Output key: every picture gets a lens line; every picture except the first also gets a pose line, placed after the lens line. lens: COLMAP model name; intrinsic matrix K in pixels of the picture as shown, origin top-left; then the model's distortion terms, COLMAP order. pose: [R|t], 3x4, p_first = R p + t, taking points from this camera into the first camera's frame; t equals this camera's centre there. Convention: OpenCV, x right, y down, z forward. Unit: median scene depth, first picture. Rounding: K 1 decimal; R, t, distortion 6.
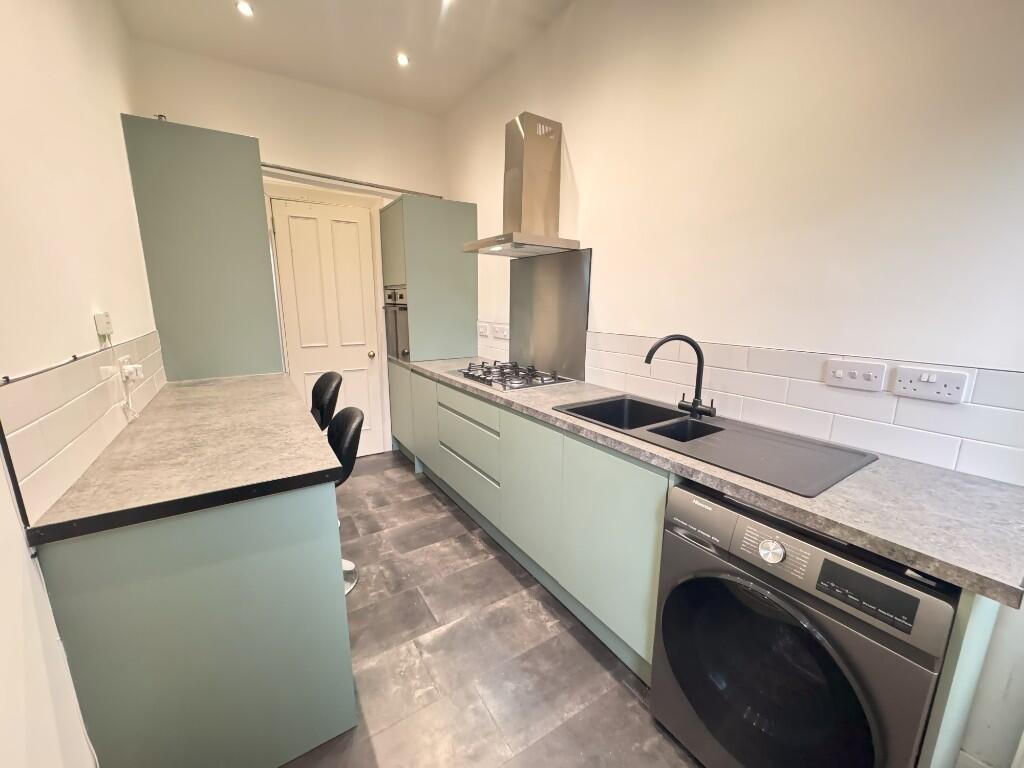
lens RADIAL K [[405.4, 0, 513.0], [0, 405.4, 383.5], [0, 0, 1]] dist [-0.000911, 0.000036]
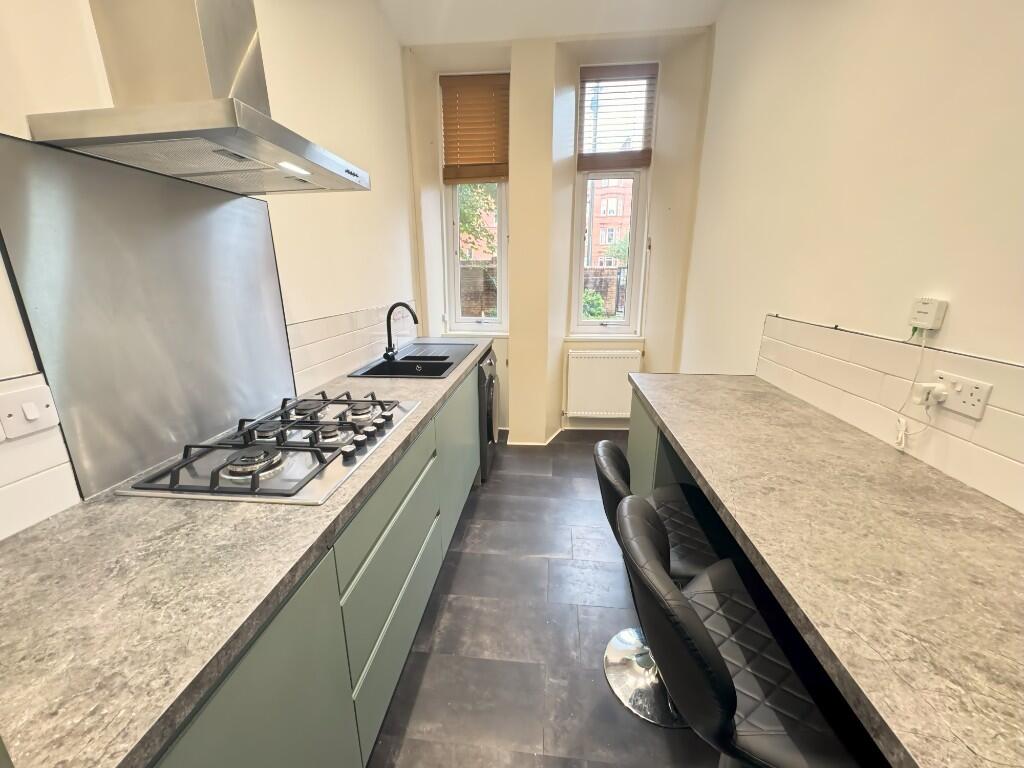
lens RADIAL K [[405.4, 0, 510.5], [0, 405.4, 385.8], [0, 0, 1]] dist [-0.000911, 0.000036]
pose [[-0.775736, -0.166789, 0.608618, -0.591376], [0.128794, 0.902297, 0.411428, -0.288043], [-0.617775, 0.397546, -0.678462, 1.355968]]
